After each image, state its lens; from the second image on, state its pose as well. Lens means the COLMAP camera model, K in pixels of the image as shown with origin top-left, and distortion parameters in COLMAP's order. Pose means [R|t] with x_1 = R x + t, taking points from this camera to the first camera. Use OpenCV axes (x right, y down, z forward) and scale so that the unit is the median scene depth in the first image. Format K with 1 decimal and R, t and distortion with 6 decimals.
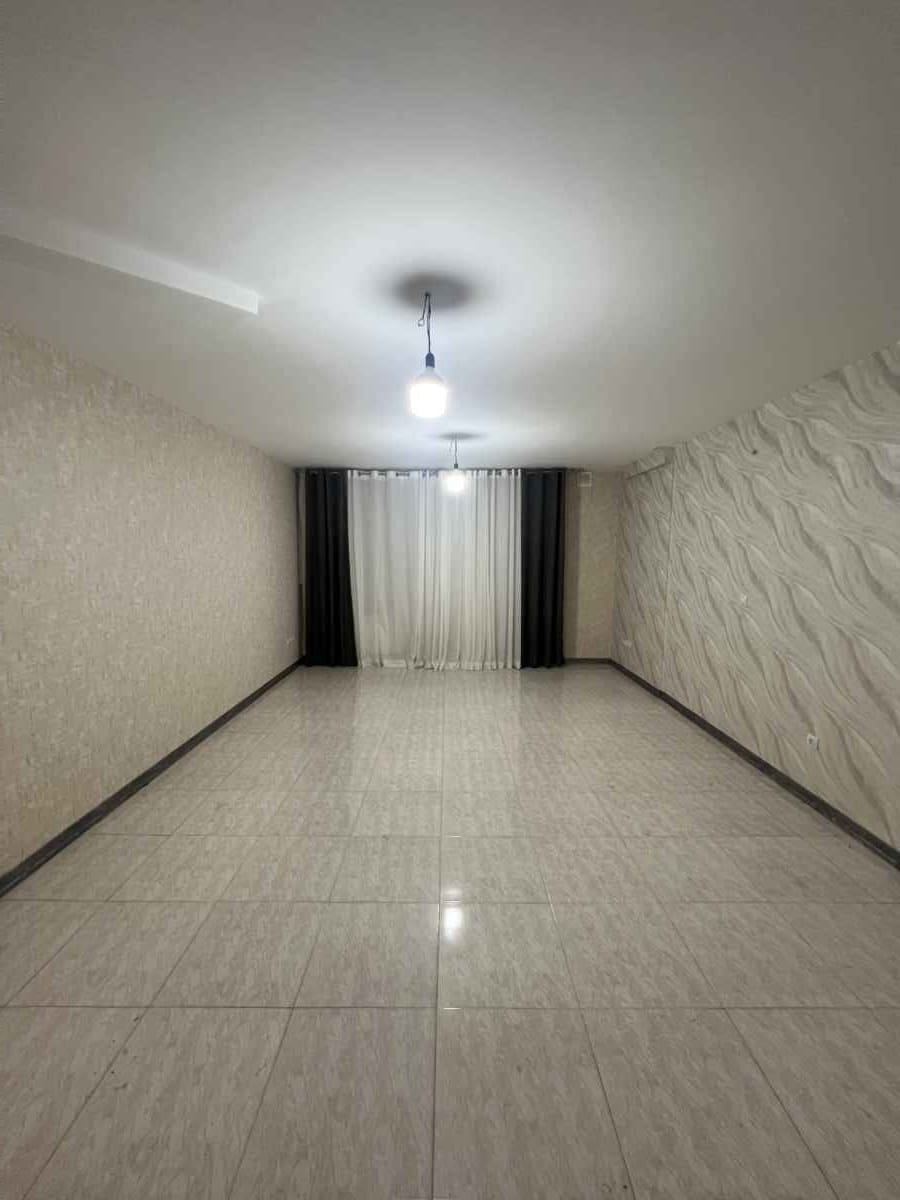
lens RADIAL K [[478.9, 0, 450.0], [0, 478.9, 600.0], [0, 0, 1]] dist [-0.000912, -0.000015]
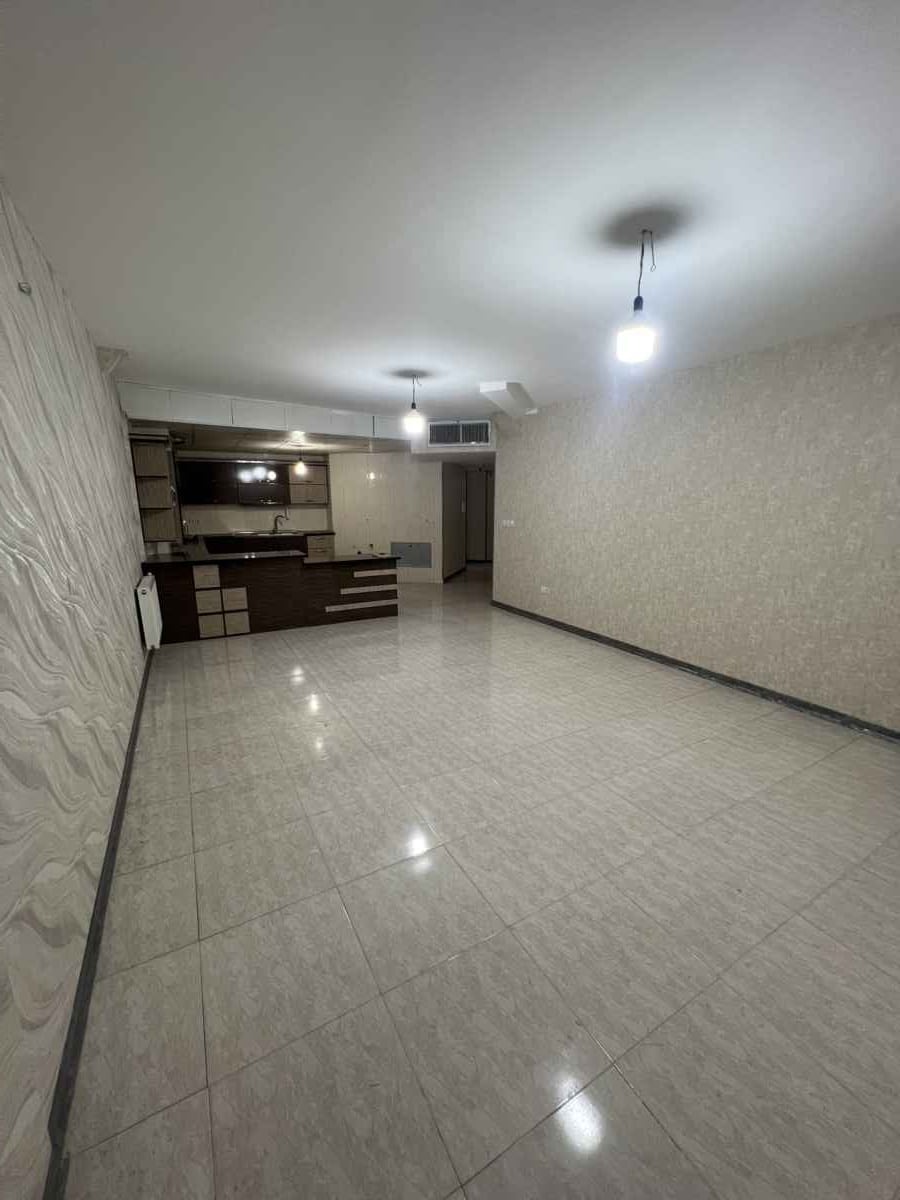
lens RADIAL K [[478.9, 0, 450.0], [0, 478.9, 600.0], [0, 0, 1]] dist [-0.000912, -0.000015]
pose [[-0.872785, 0.100227, -0.477703, 0.546150], [-0.052724, 0.953606, 0.296405, -0.183729], [0.485249, 0.283885, -0.827009, 1.819268]]
